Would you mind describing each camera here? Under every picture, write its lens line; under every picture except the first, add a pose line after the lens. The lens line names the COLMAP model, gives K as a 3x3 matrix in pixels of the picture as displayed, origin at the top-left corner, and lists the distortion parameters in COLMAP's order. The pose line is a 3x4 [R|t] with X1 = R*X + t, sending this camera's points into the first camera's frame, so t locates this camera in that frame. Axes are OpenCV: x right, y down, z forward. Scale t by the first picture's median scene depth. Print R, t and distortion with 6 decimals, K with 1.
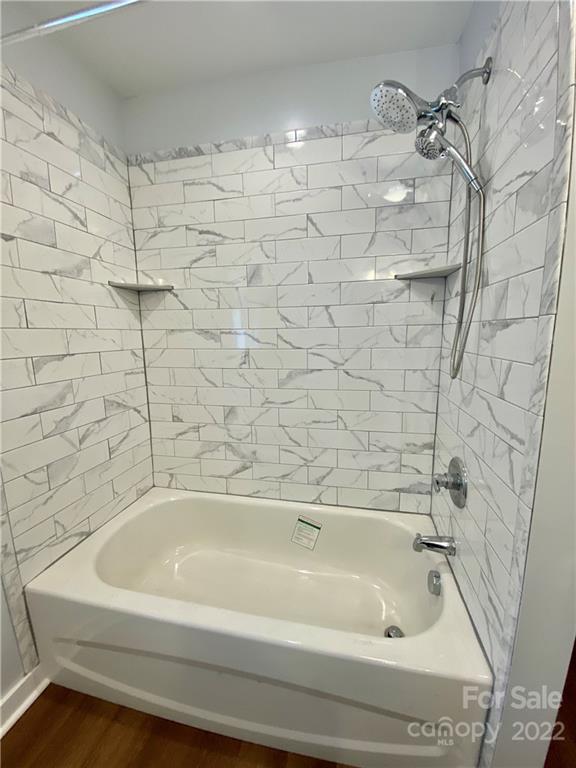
lens RADIAL K [[312.8, 0, 291.9], [0, 312.8, 386.8], [0, 0, 1]] dist [-0.002317, -0.006155]
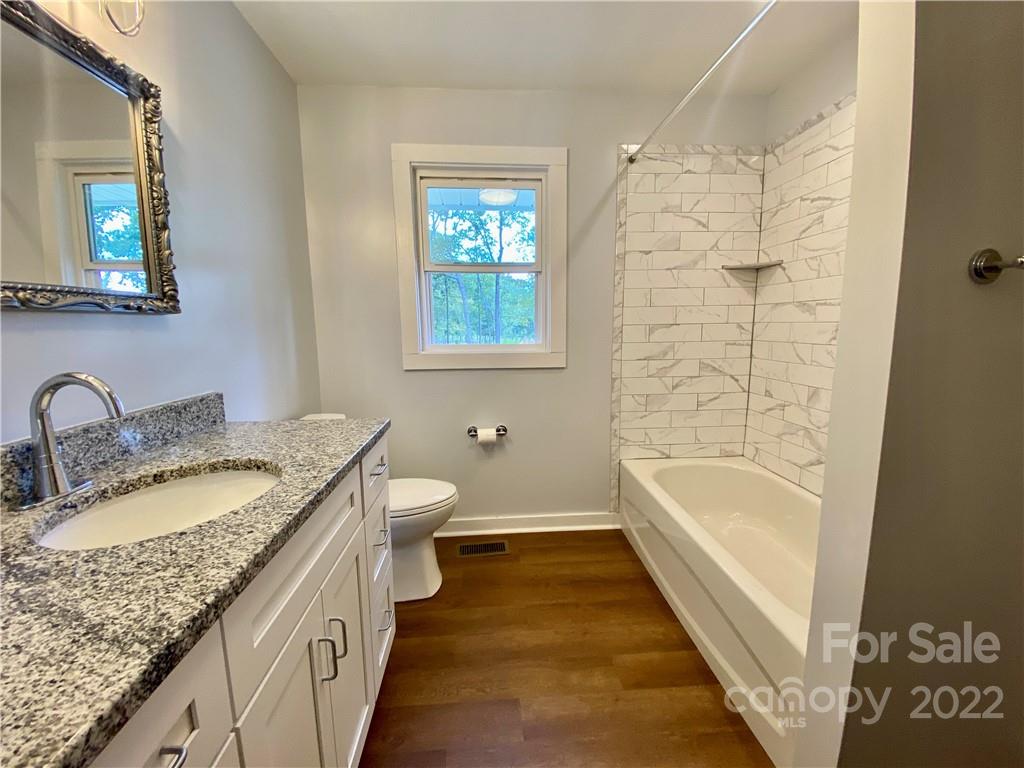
lens RADIAL K [[417.1, 0, 513.2], [0, 417.1, 384.4], [0, 0, 1]] dist [-0.002317, -0.006155]
pose [[0.255368, 0.143865, -0.956081, 0.758473], [-0.149605, 0.982837, 0.107932, 0.058022], [0.955199, 0.115472, 0.272508, -0.153585]]
